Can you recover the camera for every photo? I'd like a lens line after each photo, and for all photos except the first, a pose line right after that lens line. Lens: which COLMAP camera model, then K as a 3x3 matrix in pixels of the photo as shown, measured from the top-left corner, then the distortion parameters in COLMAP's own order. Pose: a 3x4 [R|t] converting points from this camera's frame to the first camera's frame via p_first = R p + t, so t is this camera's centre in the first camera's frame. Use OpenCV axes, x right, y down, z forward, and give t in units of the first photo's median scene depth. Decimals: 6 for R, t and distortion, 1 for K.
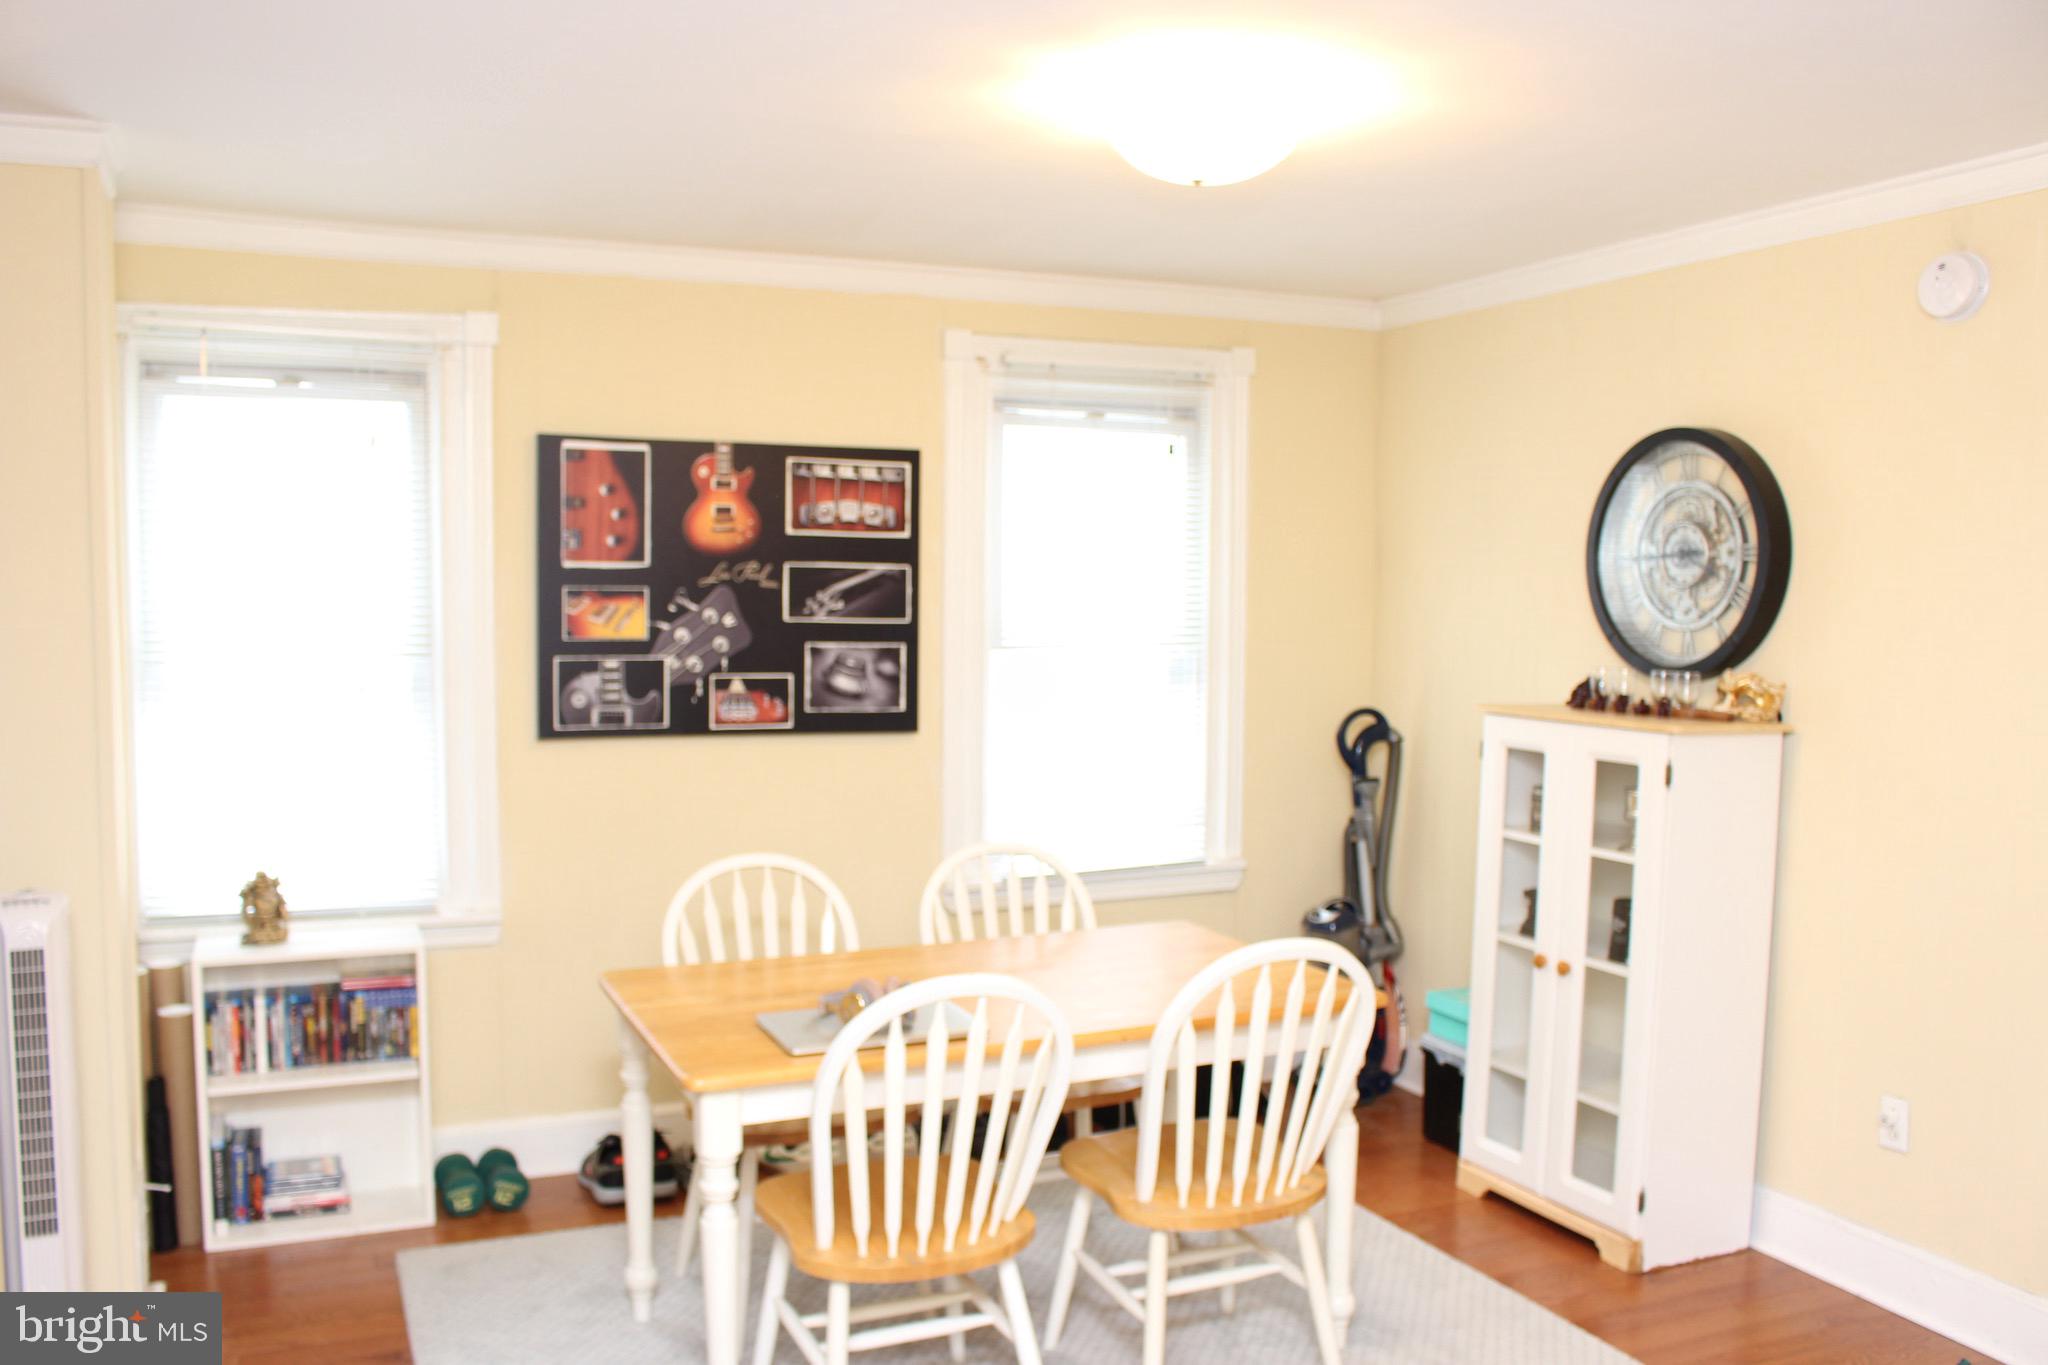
lens RADIAL K [[1772.9, 0, 1024.0], [0, 1772.9, 682.5], [0, 0, 1]] dist [-0.154940, 0.141512]
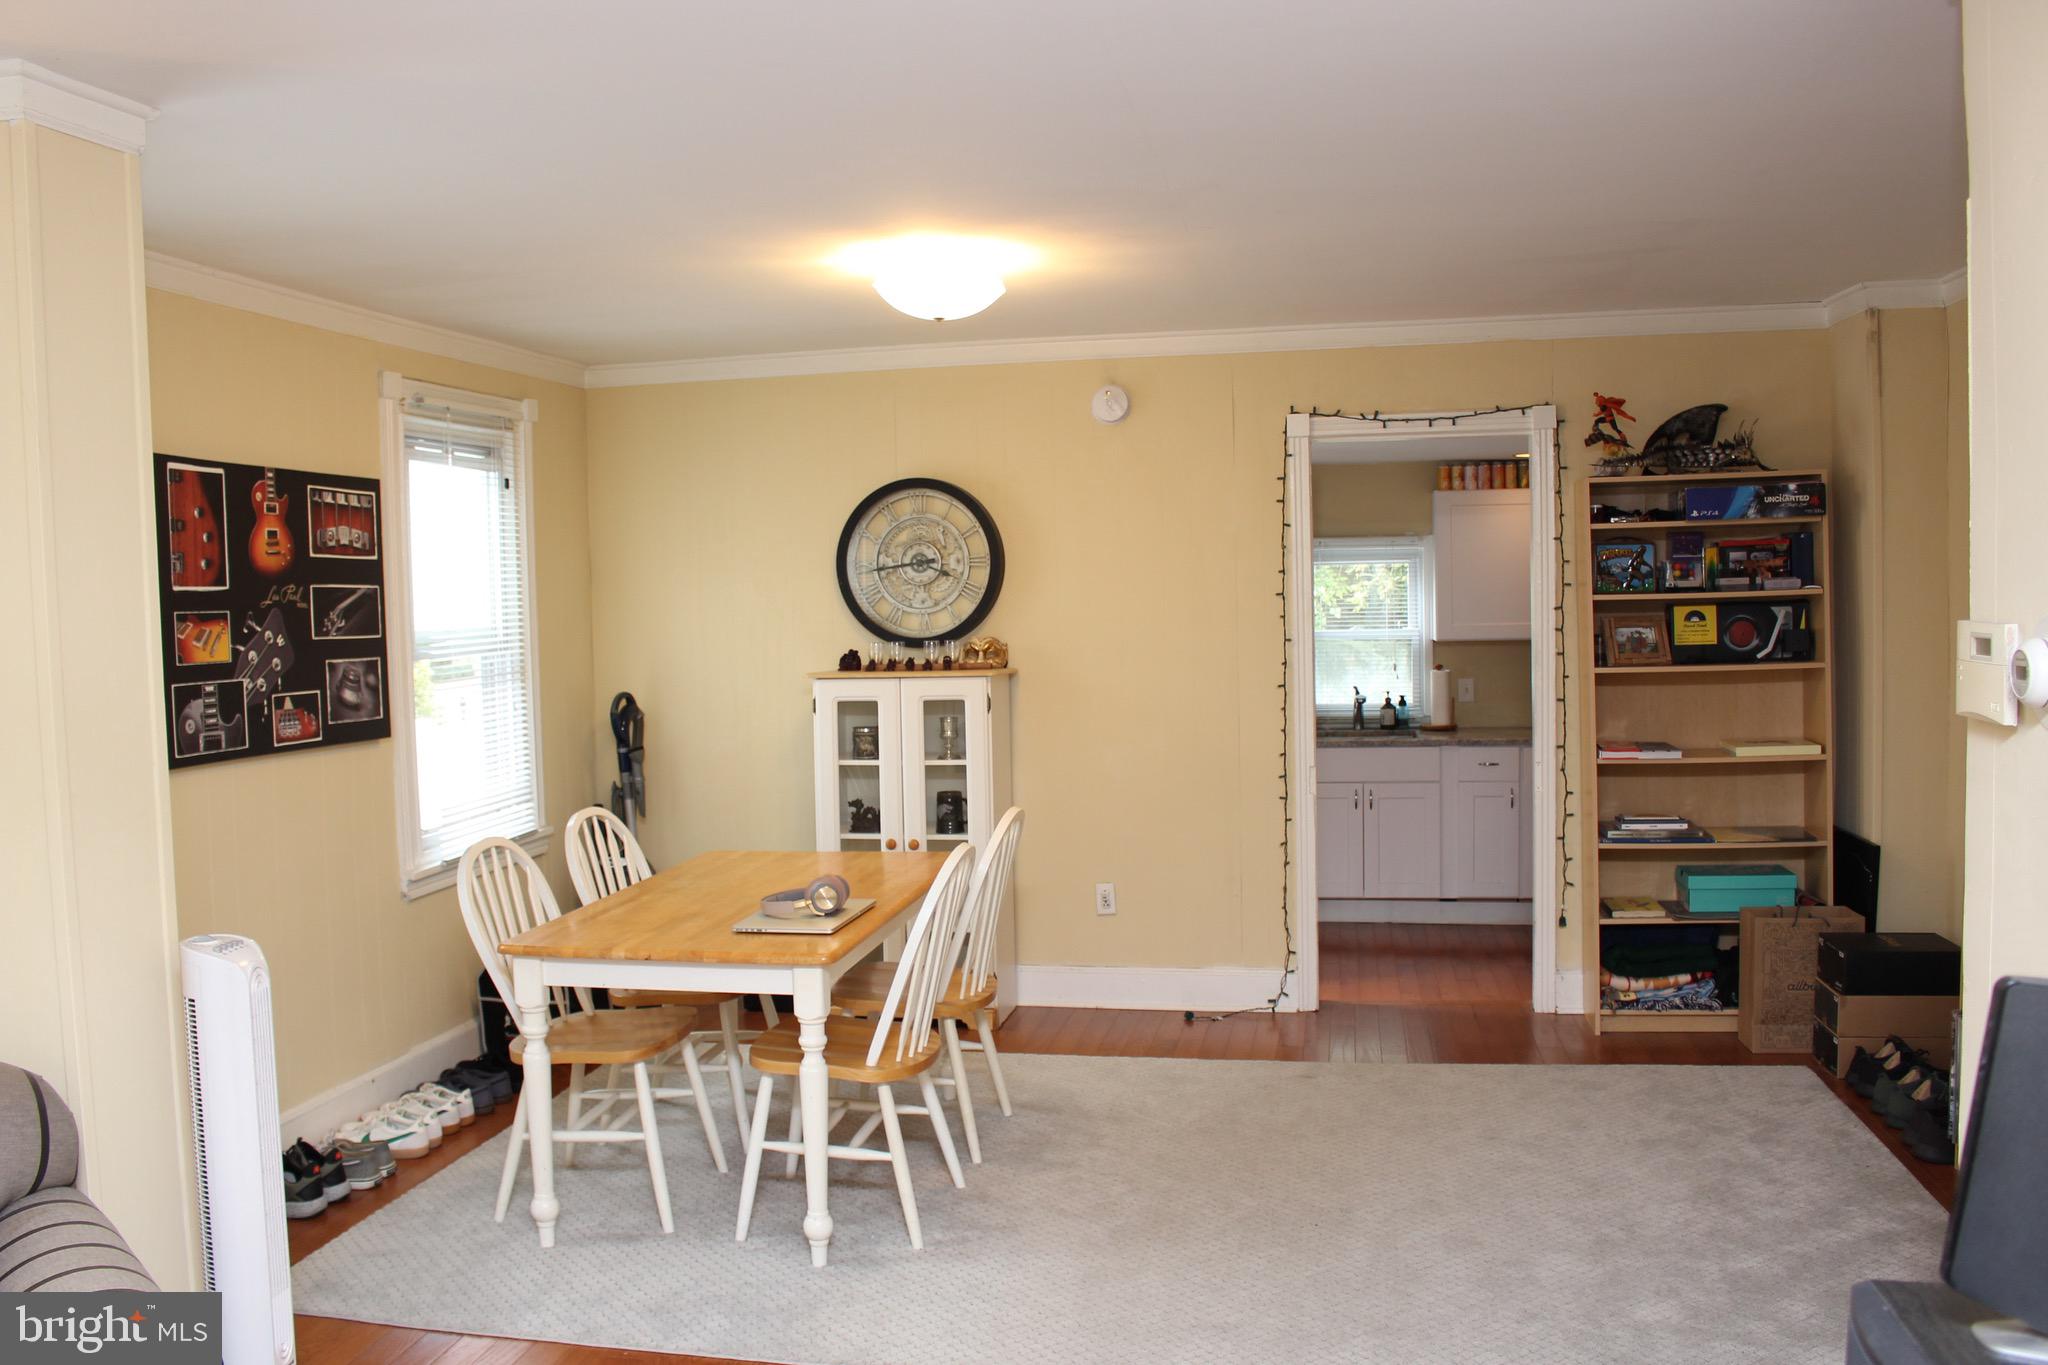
lens RADIAL K [[1772.9, 0, 1024.0], [0, 1772.9, 682.5], [0, 0, 1]] dist [-0.154940, 0.141512]
pose [[0.551820, -0.064237, 0.831486, -0.773811], [0.075744, 0.996769, 0.026738, -0.004940], [-0.830516, 0.048225, 0.554902, 0.077867]]
